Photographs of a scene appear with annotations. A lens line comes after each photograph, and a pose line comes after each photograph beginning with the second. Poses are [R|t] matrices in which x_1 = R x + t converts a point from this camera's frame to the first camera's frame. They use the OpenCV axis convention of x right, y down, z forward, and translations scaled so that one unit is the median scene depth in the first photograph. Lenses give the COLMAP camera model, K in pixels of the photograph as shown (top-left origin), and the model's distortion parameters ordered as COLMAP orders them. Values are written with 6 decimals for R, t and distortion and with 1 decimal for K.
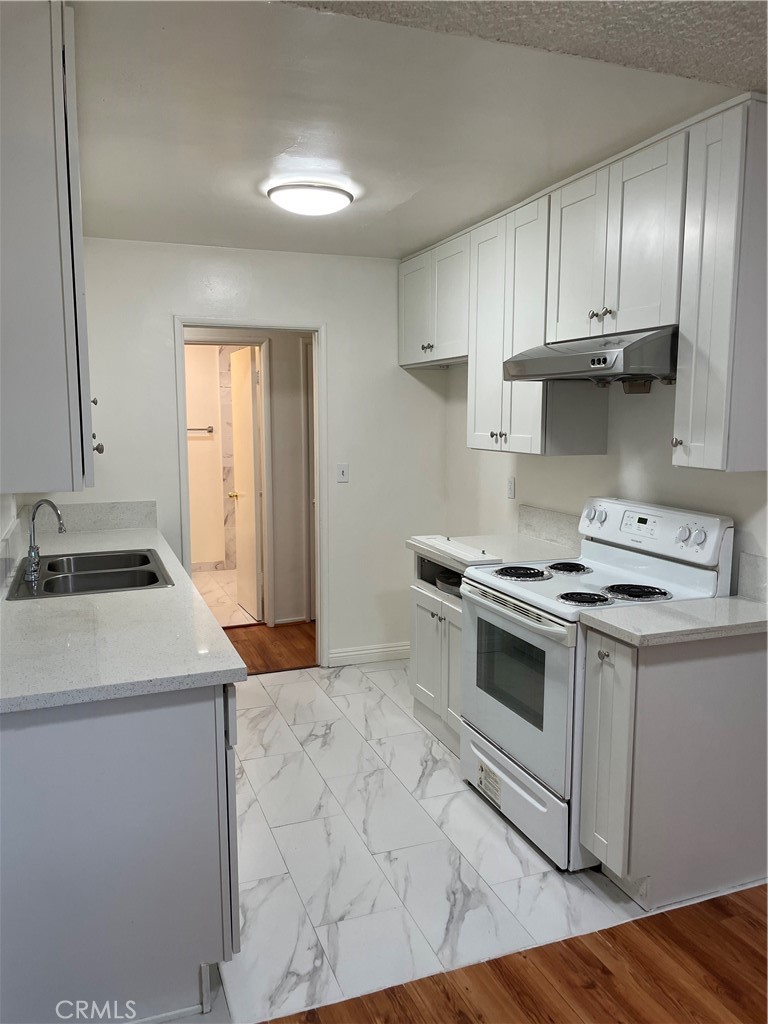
lens RADIAL K [[789.0, 0, 385.6], [0, 789.0, 516.5], [0, 0, 1]] dist [-0.006378, -0.022190]
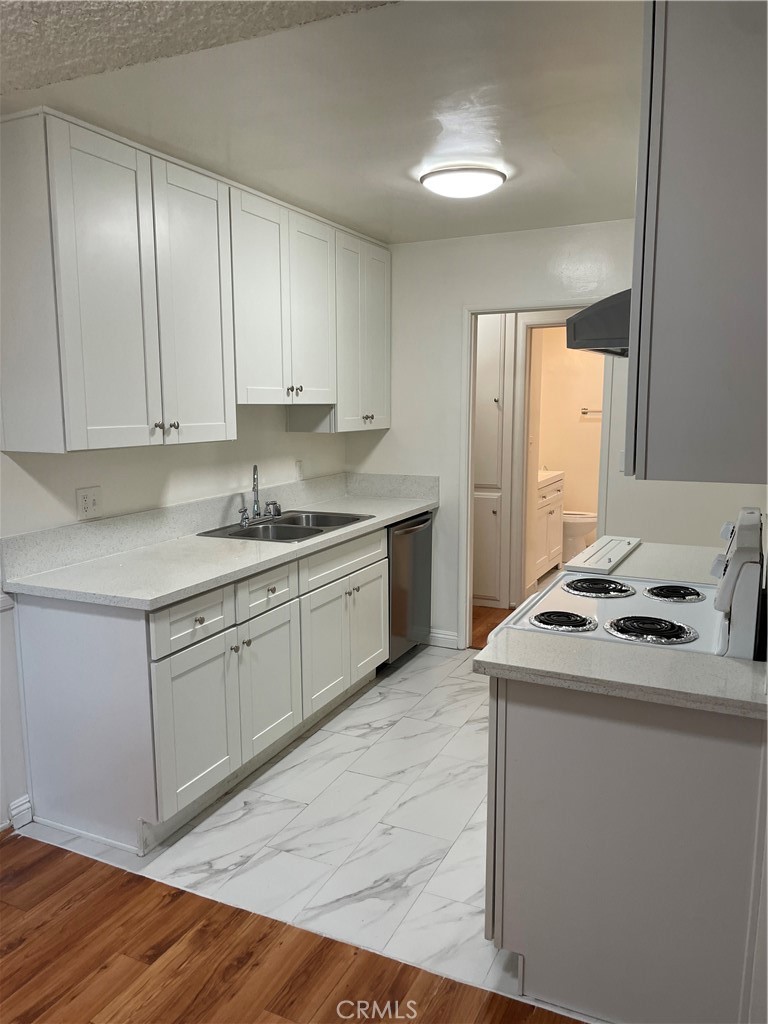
lens RADIAL K [[789.0, 0, 384.0], [0, 789.0, 512.0], [0, 0, 1]] dist [-0.006378, -0.022190]
pose [[0.691468, 0.105546, -0.714655, 0.723928], [-0.092532, 0.994061, 0.057281, -0.043130], [0.716457, 0.026520, 0.697127, 0.274917]]
